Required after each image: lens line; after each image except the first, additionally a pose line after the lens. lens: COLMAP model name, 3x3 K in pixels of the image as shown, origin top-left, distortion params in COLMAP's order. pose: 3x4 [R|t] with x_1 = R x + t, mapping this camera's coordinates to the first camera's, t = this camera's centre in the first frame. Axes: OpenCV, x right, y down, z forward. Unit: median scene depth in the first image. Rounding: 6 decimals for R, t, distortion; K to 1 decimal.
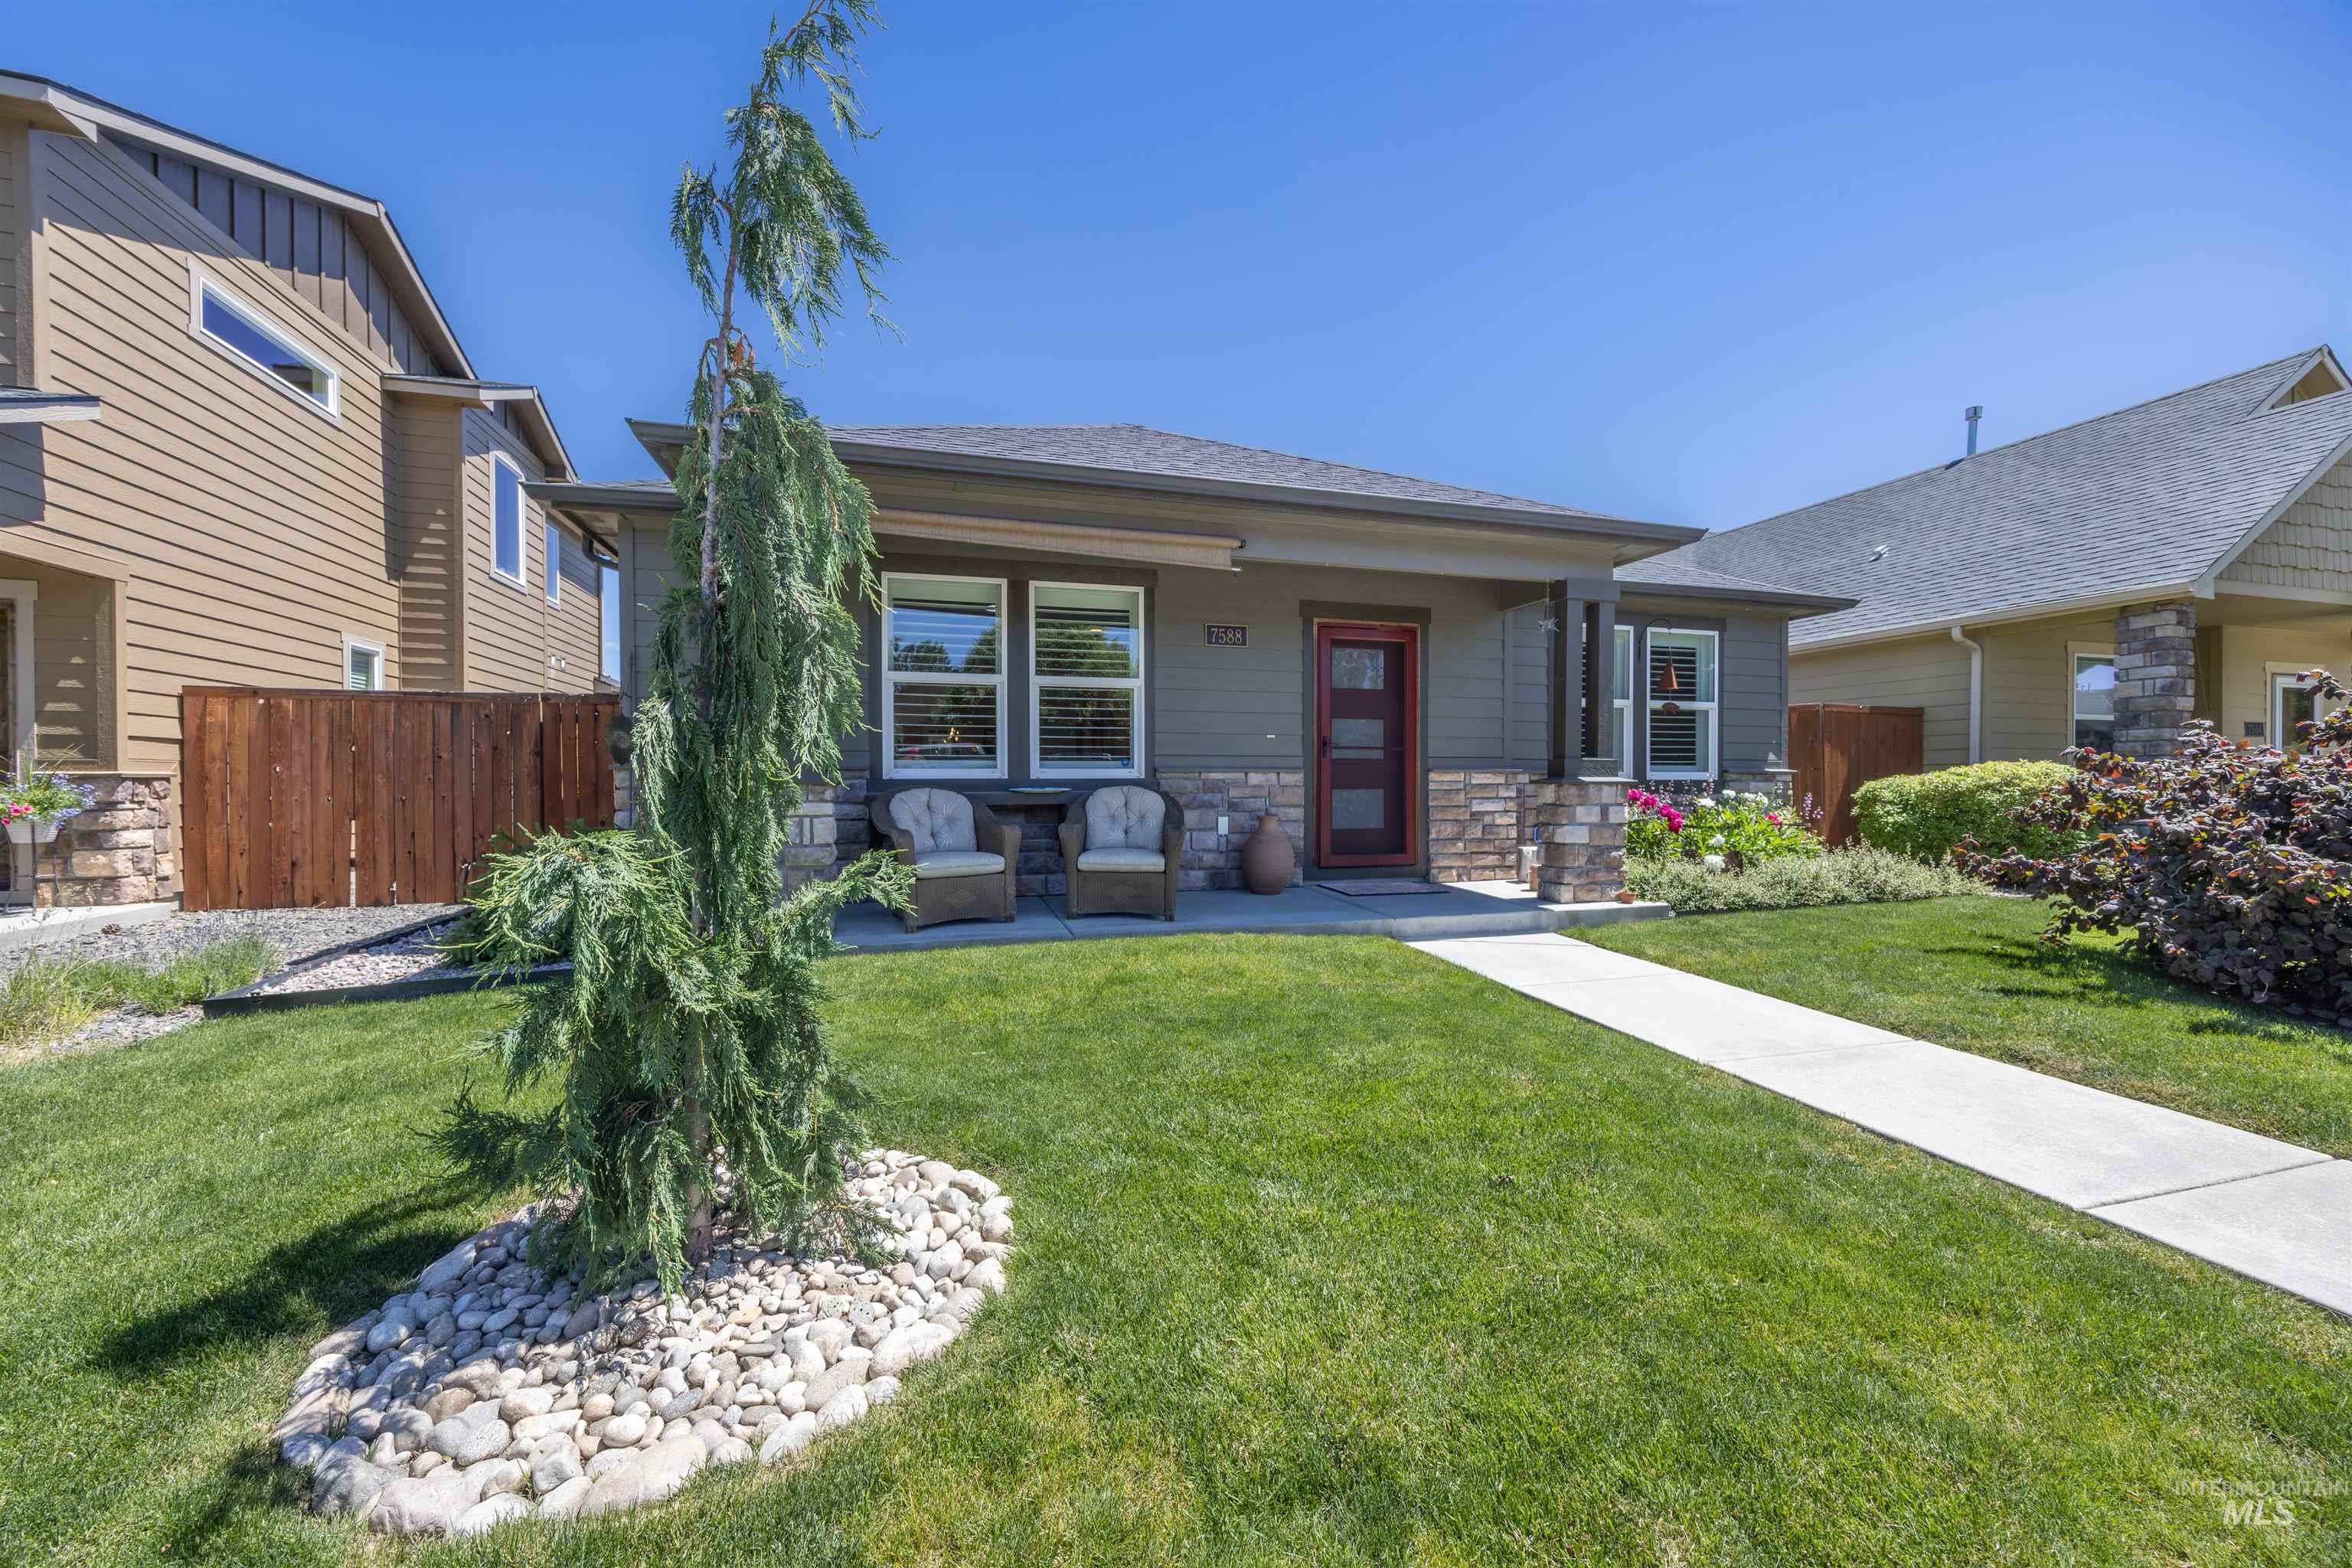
lens RADIAL K [[887.8, 0, 1174.2], [0, 887.8, 787.0], [0, 0, 1]] dist [0.000964, 0.000365]
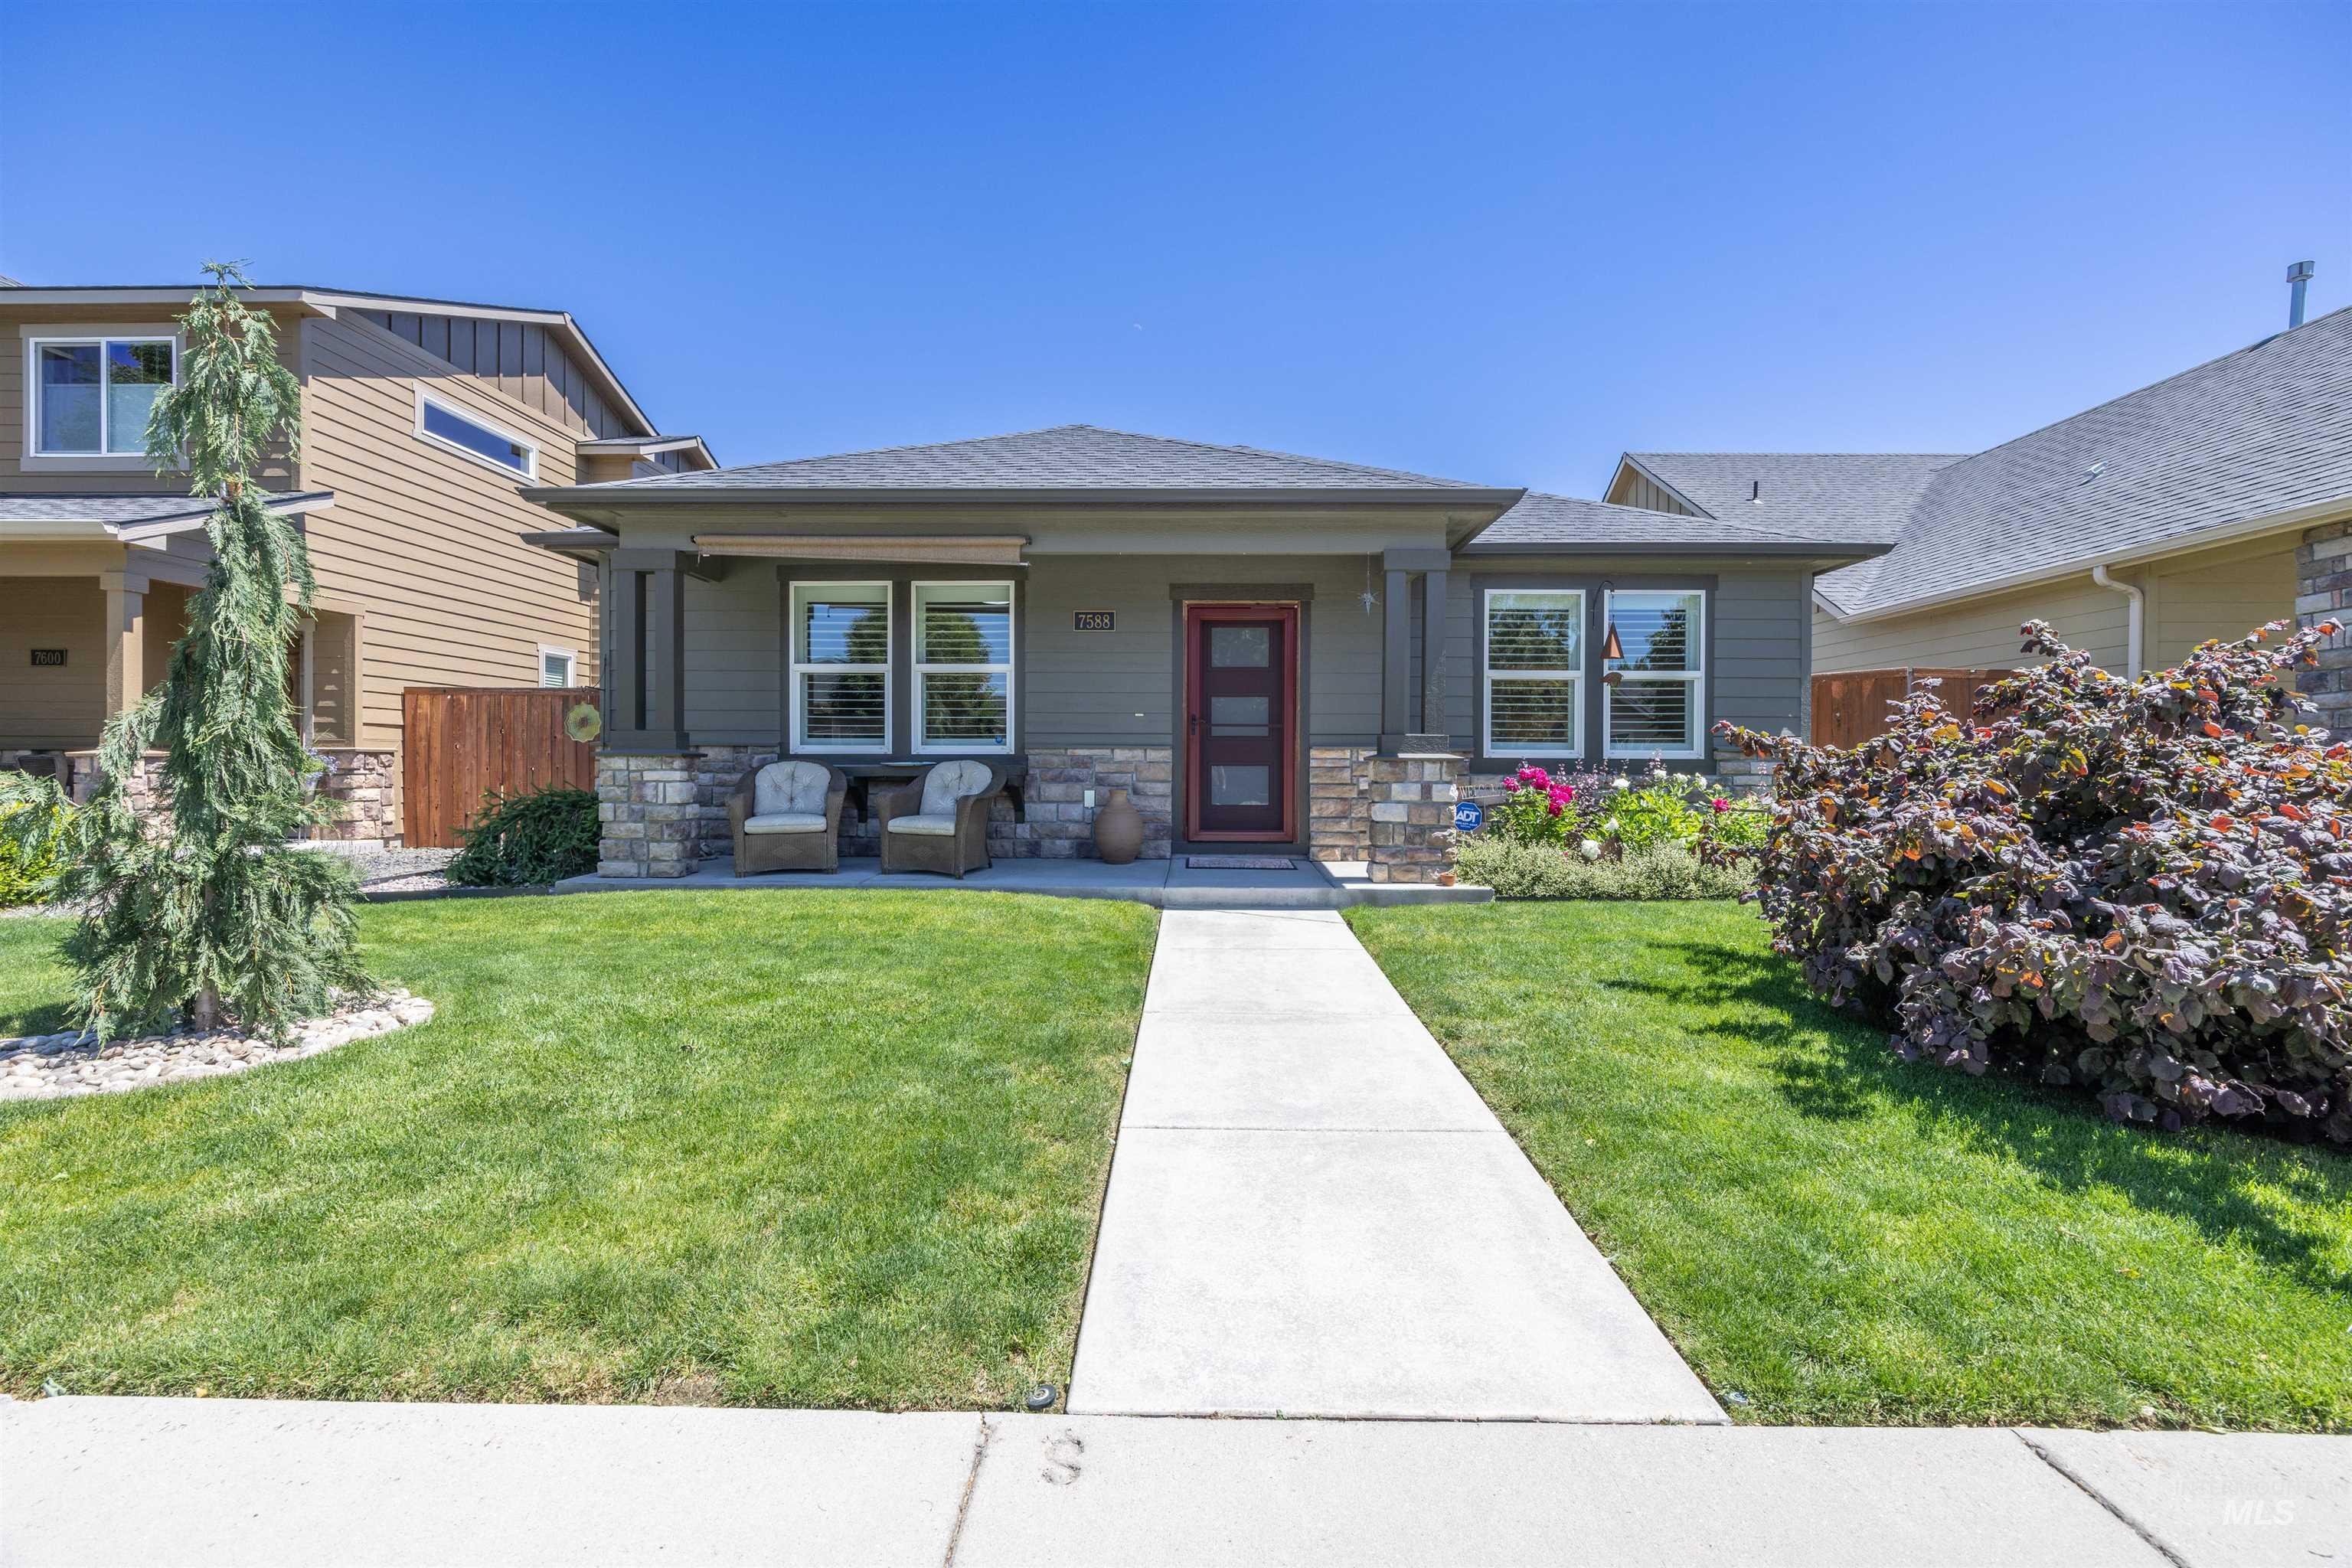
lens RADIAL K [[887.8, 0, 1097.2], [0, 887.8, 764.8], [0, 0, 1]] dist [0.000964, 0.000365]
pose [[0.955648, 0.006057, -0.294450, 0.362592], [-0.007208, 0.999970, -0.002825, 0.005300], [0.294424, 0.004822, 0.955663, -0.020460]]
